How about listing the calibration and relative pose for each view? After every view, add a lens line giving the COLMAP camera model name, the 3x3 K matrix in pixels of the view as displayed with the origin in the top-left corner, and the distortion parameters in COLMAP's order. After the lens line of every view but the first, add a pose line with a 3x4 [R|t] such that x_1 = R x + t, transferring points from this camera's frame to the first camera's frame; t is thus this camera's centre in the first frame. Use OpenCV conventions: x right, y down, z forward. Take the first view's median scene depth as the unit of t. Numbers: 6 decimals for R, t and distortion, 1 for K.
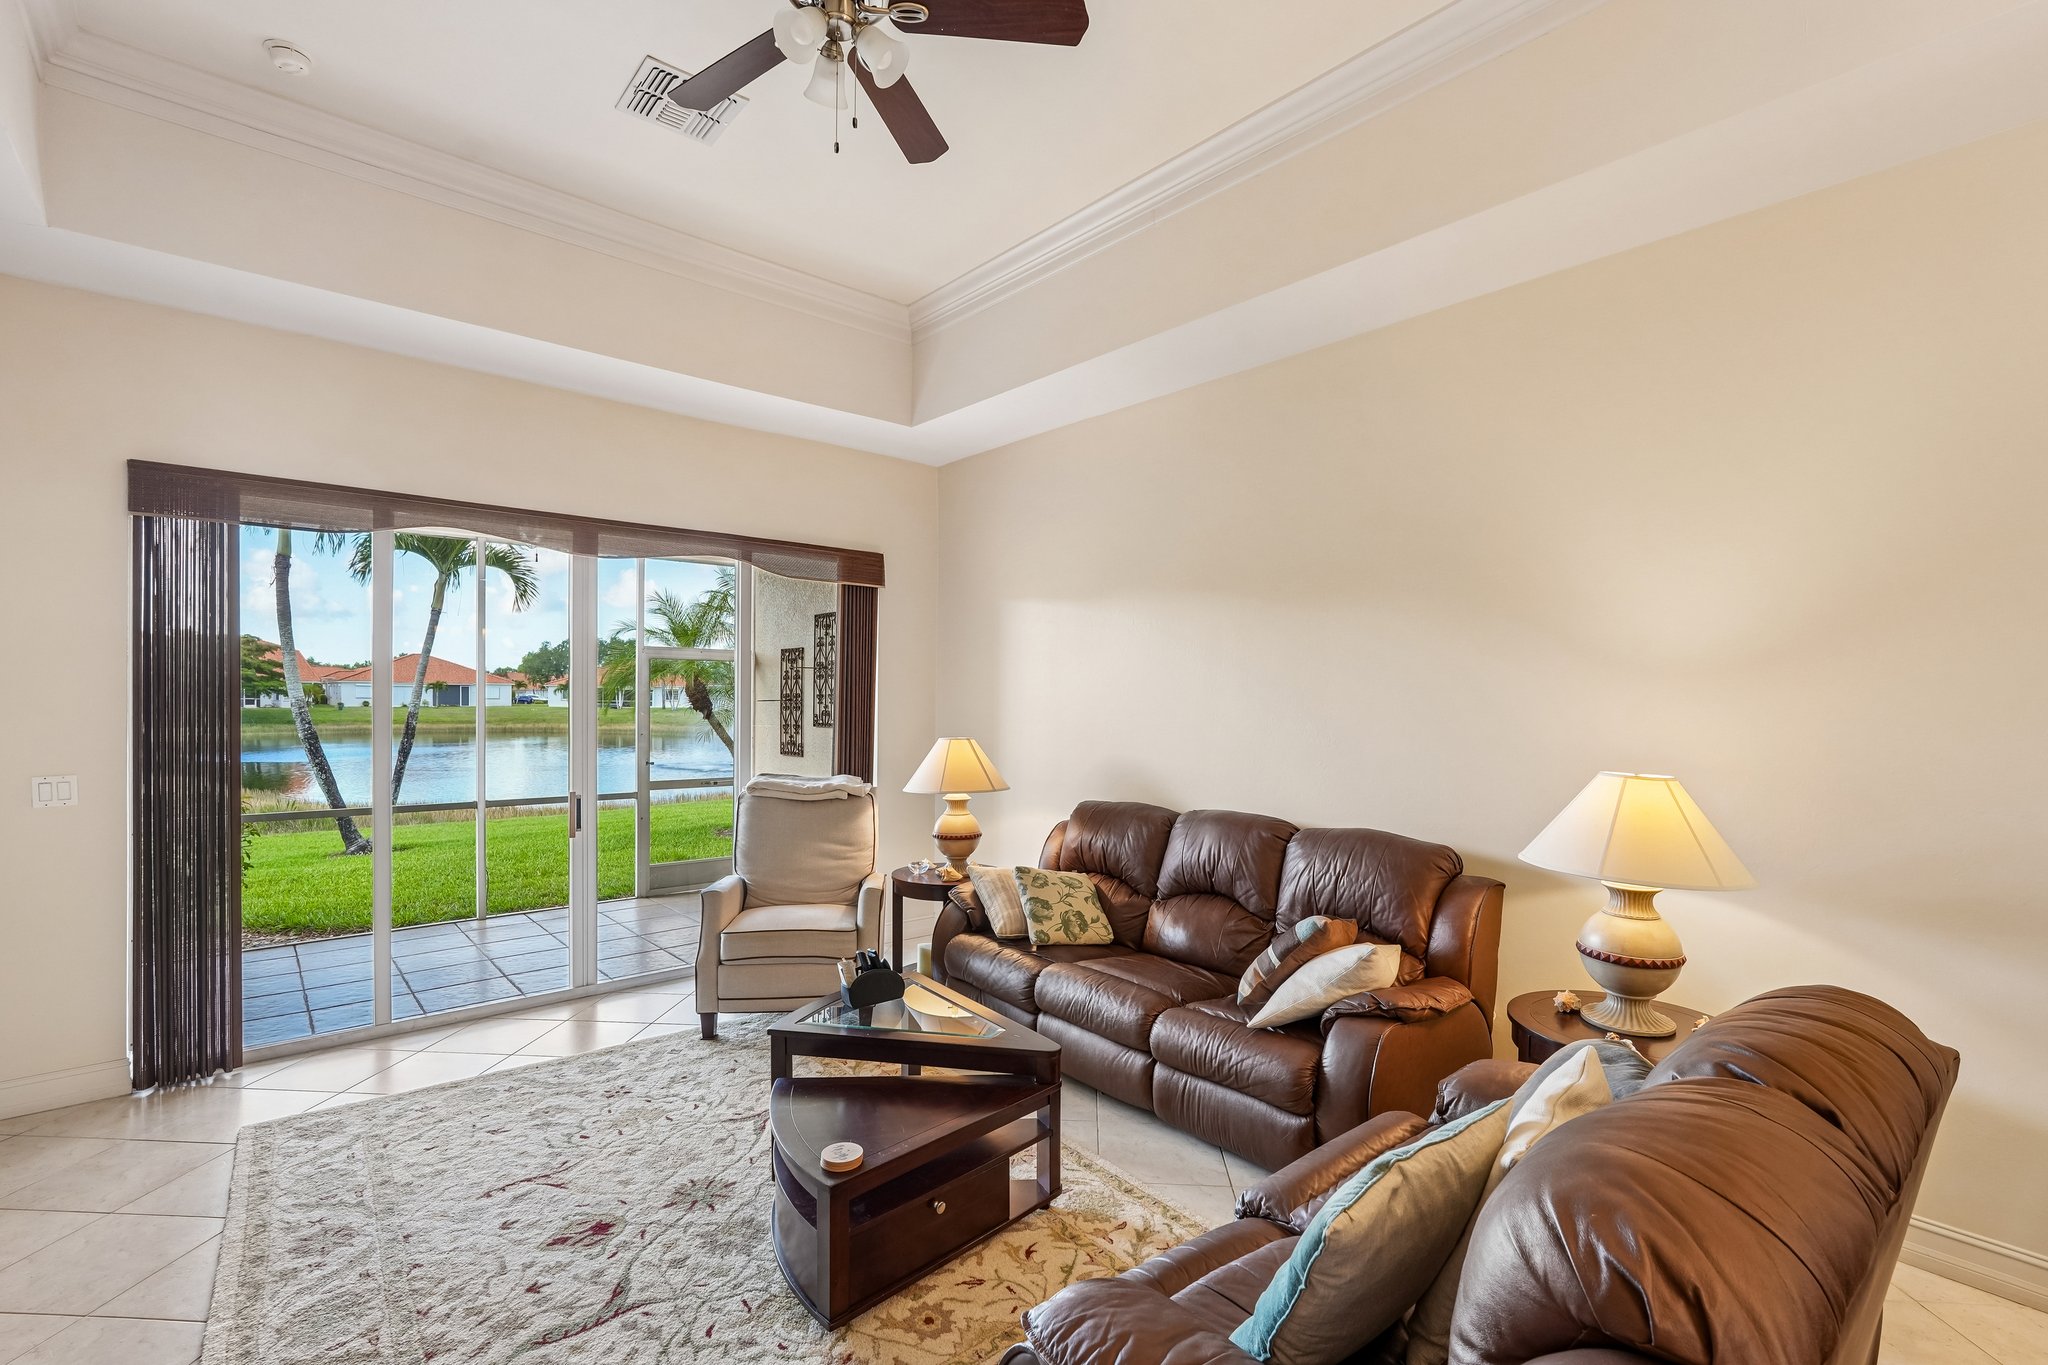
lens RADIAL K [[910.2, 0, 1018.1], [0, 910.2, 704.4], [0, 0, 1]] dist [-0.013768, 0.007100]
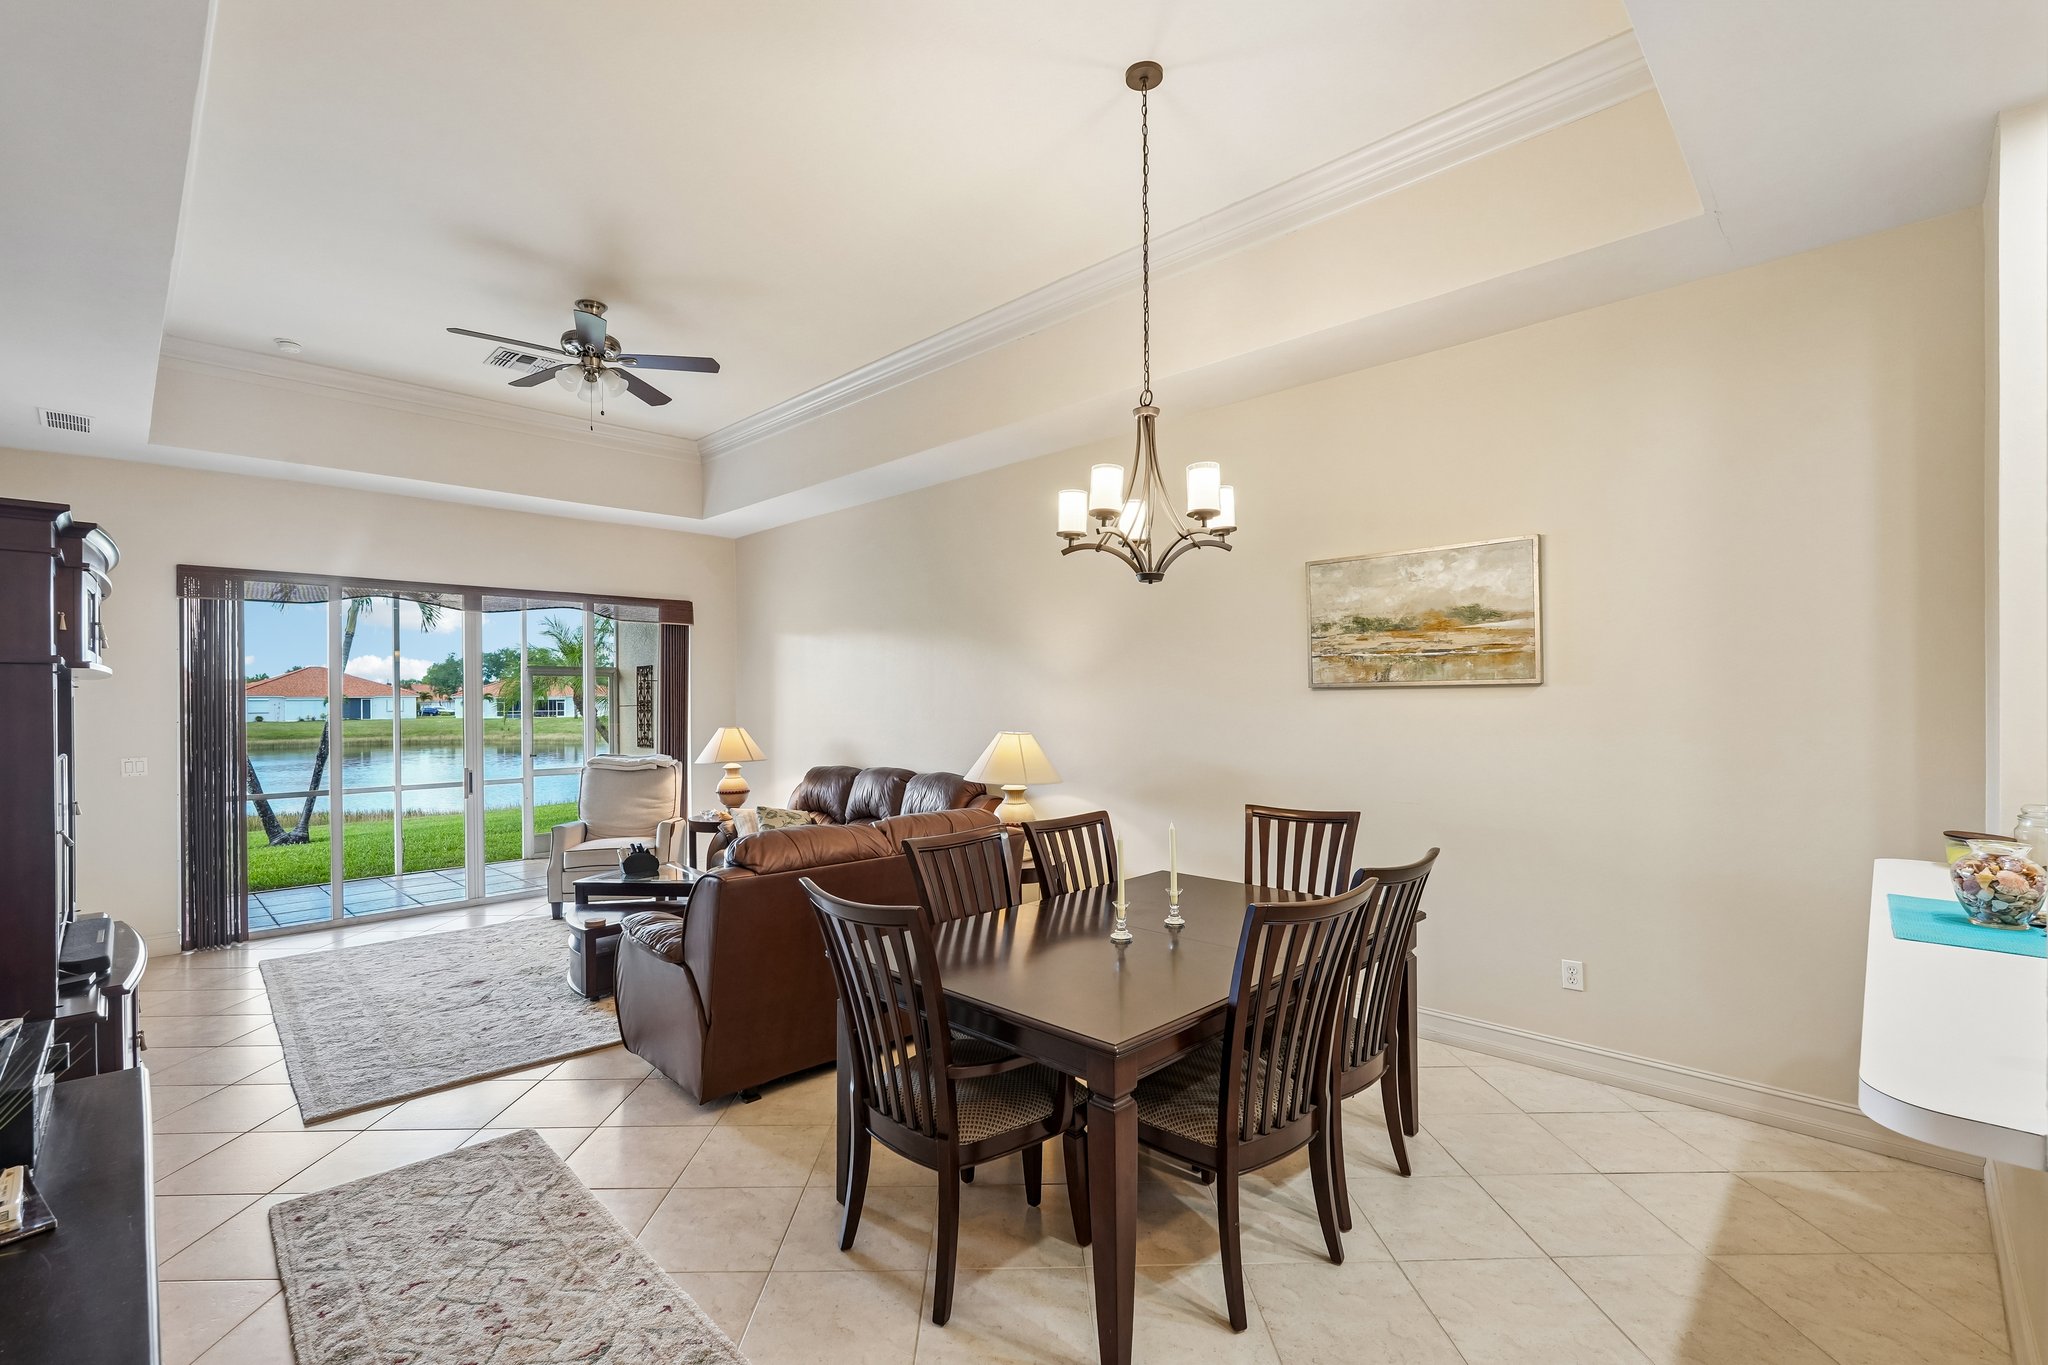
lens RADIAL K [[910.2, 0, 1026.8], [0, 910.2, 694.1], [0, 0, 1]] dist [-0.013768, 0.007100]
pose [[0.996282, -0.018202, 0.084207, 0.299525], [0.019343, 0.999732, -0.012749, 0.010801], [-0.083952, 0.014330, 0.996367, -0.556552]]
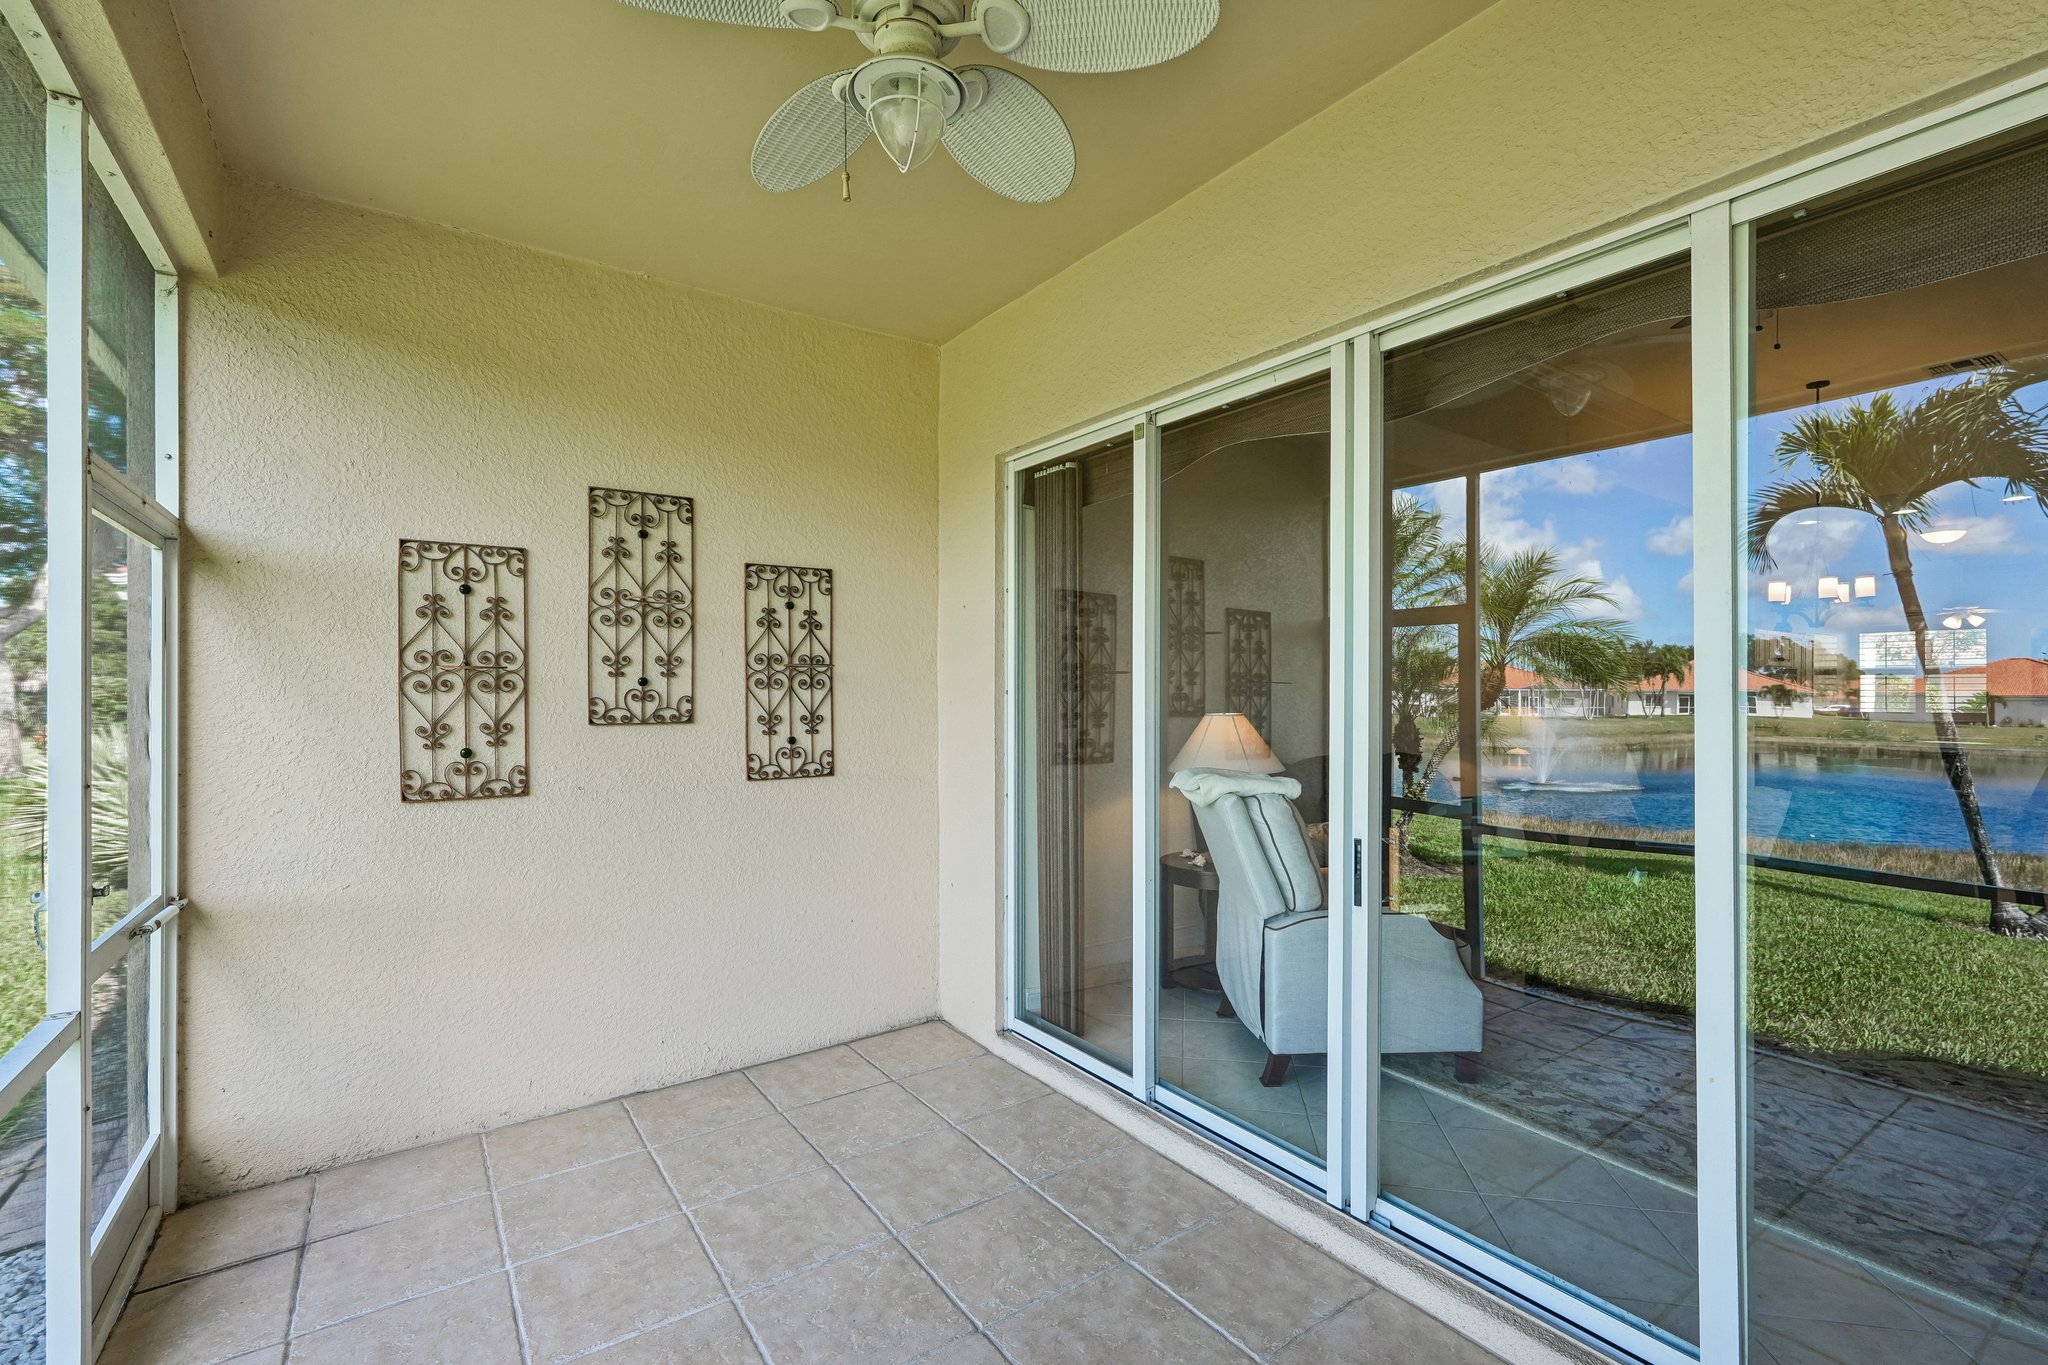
lens RADIAL K [[910.2, 0, 1007.5], [0, 910.2, 673.9], [0, 0, 1]] dist [-0.013768, 0.007100]
pose [[0.114271, 0.000844, 0.993449, -1.062500], [0.001515, 0.999998, -0.001024, -0.002793], [-0.993448, 0.001622, 0.114269, 1.158879]]
